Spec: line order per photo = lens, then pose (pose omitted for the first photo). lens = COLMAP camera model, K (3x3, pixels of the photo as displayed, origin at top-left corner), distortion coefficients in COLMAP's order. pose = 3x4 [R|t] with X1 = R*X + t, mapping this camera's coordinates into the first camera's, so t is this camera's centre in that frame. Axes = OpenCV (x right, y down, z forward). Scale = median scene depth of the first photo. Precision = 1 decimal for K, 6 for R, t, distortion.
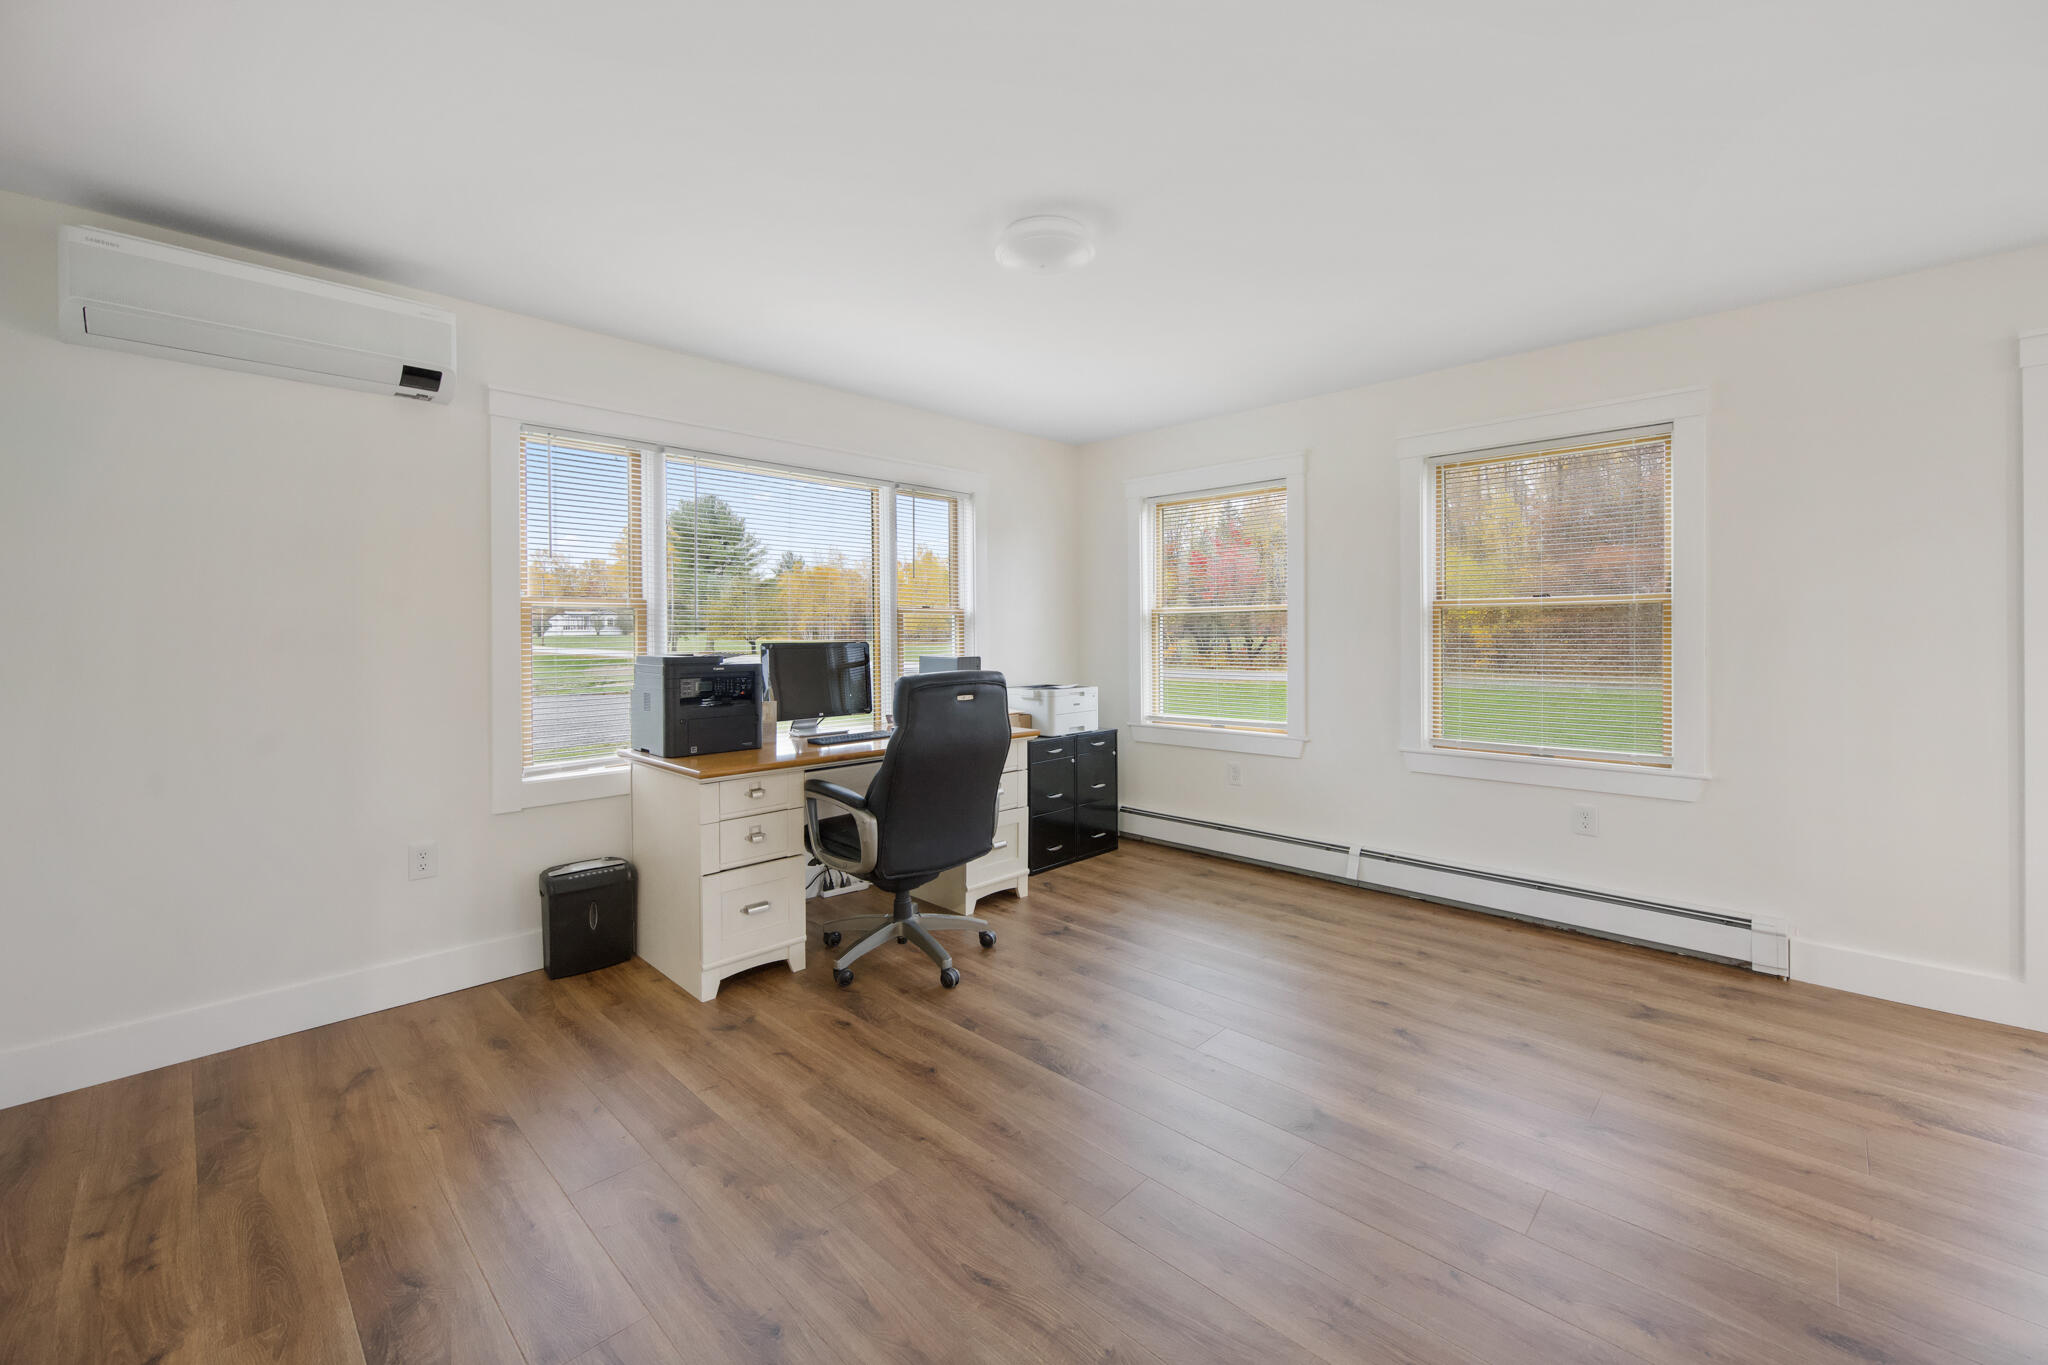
lens RADIAL K [[828.5, 0, 1019.3], [0, 828.5, 638.8], [0, 0, 1]] dist [-0.001709, -0.000322]
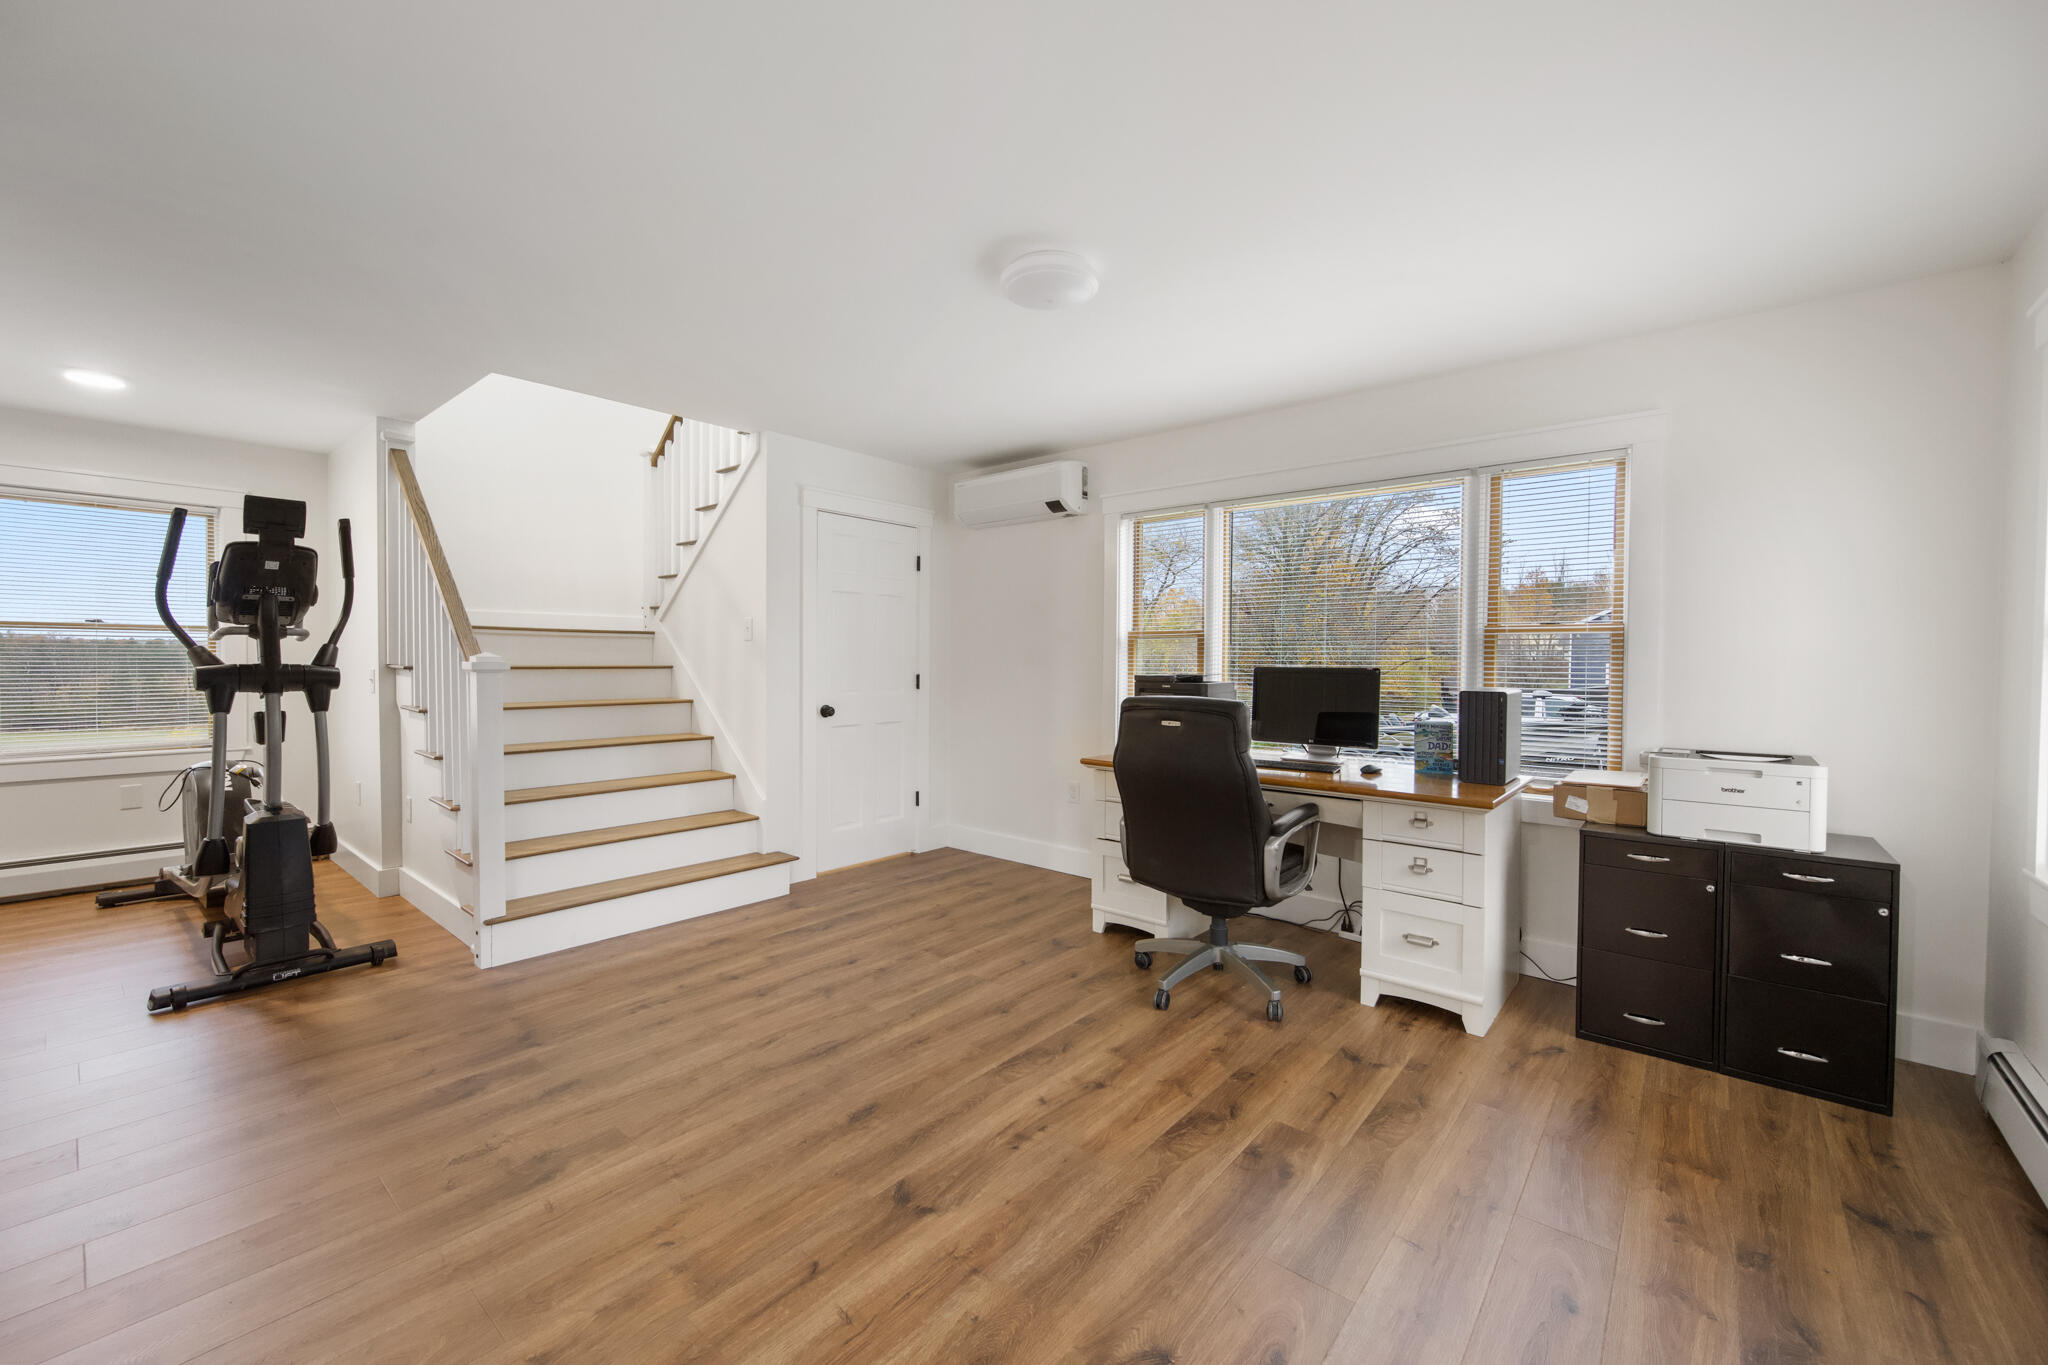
lens RADIAL K [[823.6, 0, 1029.8], [0, 823.6, 675.4], [0, 0, 1]] dist [-0.002064, -0.000027]
pose [[0.063512, 0.025554, -0.997654, 1.070716], [-0.010981, 0.999630, 0.024905, -0.010919], [0.997921, 0.009373, 0.063769, 0.922022]]
